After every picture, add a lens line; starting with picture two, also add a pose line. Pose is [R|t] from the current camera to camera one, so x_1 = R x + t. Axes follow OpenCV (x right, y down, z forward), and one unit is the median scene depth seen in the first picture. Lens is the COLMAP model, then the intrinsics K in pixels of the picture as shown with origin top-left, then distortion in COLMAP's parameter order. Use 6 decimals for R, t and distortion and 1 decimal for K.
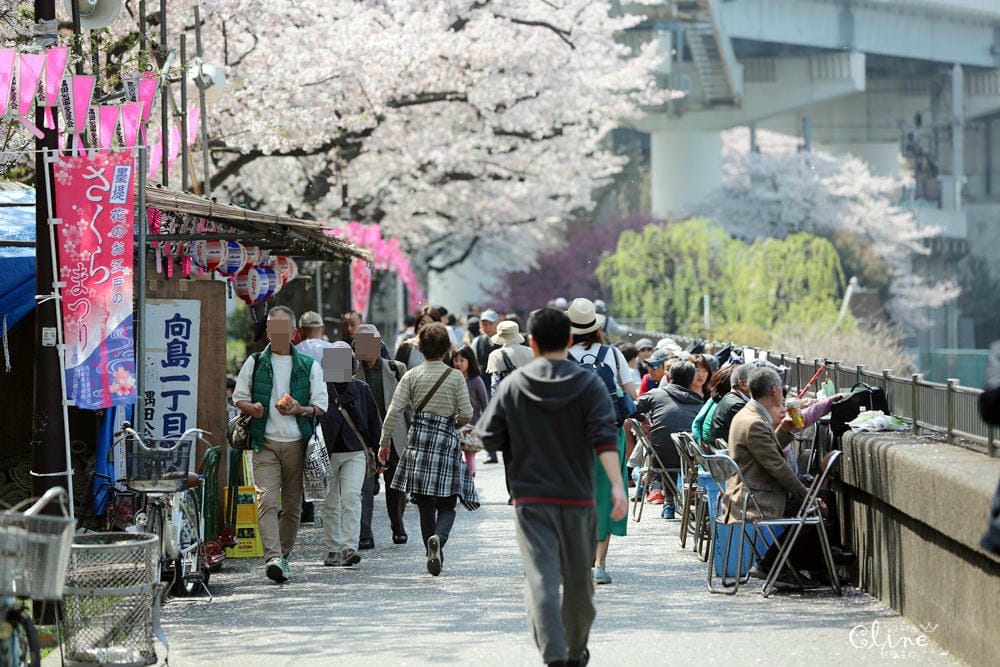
lens RADIAL K [[4980.7, 0, 497.6], [0, 4980.7, 336.1], [0, 0, 1]] dist [1.175061, 0.000000]
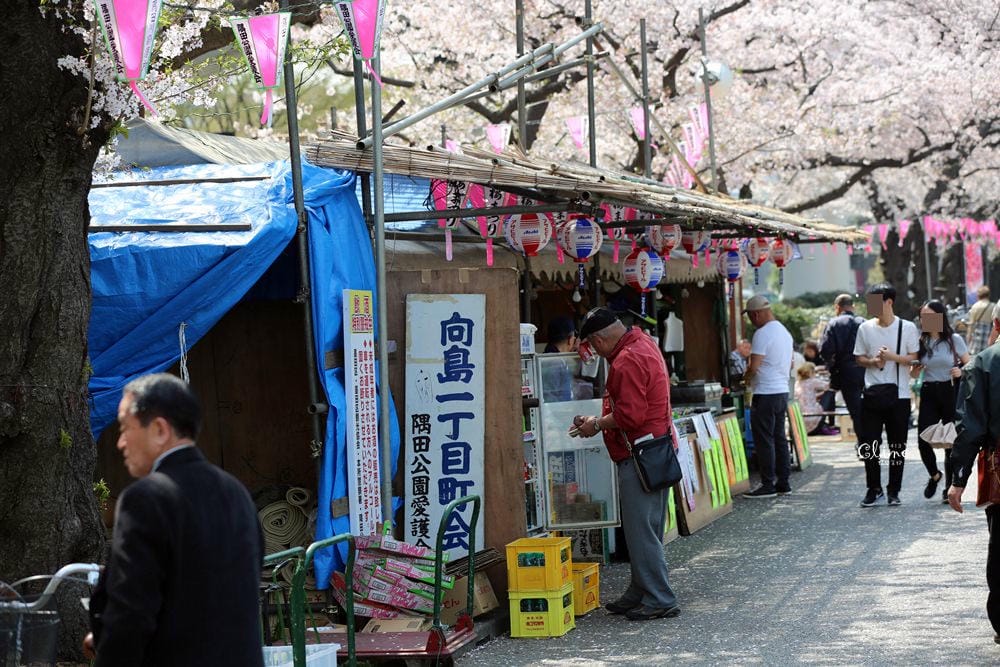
lens RADIAL K [[2540.3, 0, 500.1], [0, 2540.3, 333.7], [0, 0, 1]] dist [-0.075041, 0.000000]
pose [[0.970126, -0.023908, -0.241419, 0.016426], [0.027727, 0.999538, 0.012434, -0.002653], [0.241010, -0.018756, 0.970341, 0.278878]]
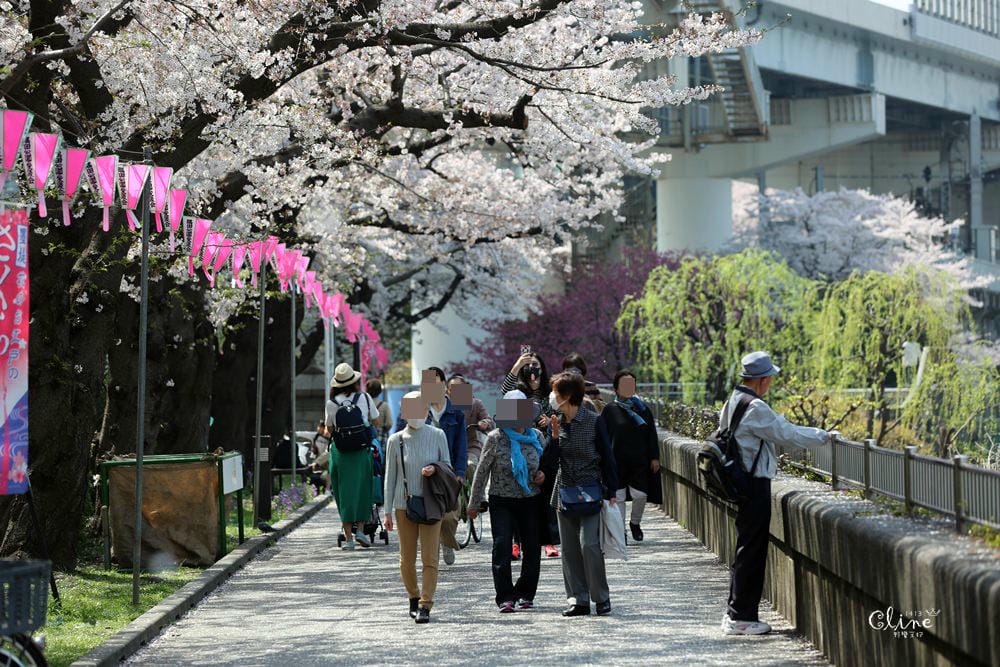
lens RADIAL K [[3764.7, 0, 499.8], [0, 3764.7, 332.7], [0, 0, 1]] dist [0.372372, 0.000000]
pose [[1.000000, 0.000338, 0.000241, 0.003593], [-0.000334, 0.999890, -0.014795, -0.004827], [-0.000246, 0.014795, 0.999891, 0.784250]]
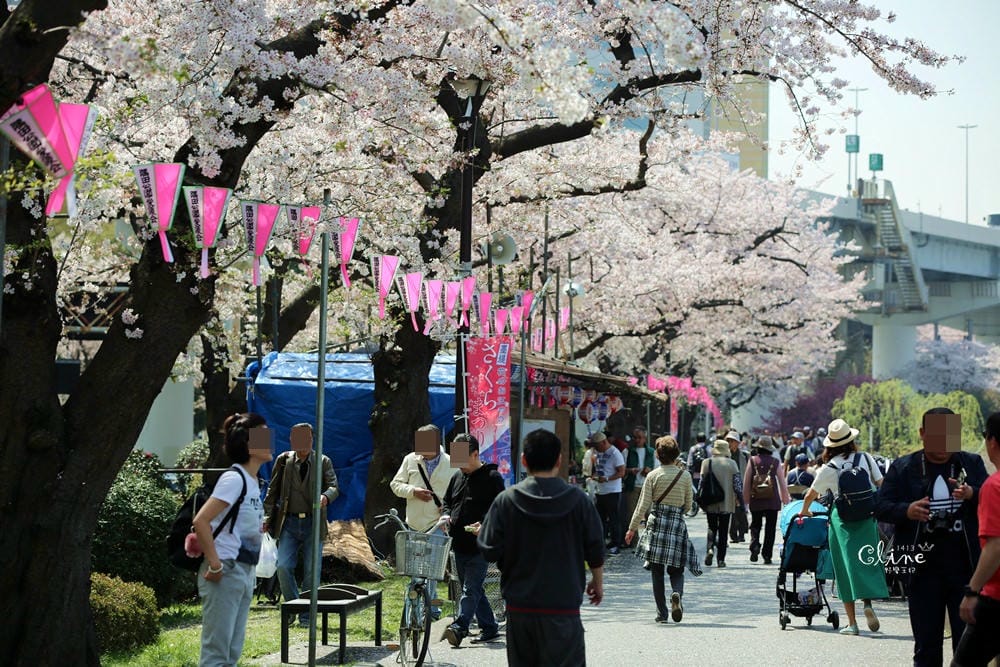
lens RADIAL K [[3116.9, 0, 500.4], [0, 3116.9, 333.9], [0, 0, 1]] dist [-0.017084, 0.000000]
pose [[0.995366, 0.028628, -0.091797, 0.009025], [-0.031853, 0.998919, -0.033861, -0.000035], [0.090728, 0.036629, 0.995202, -0.035306]]
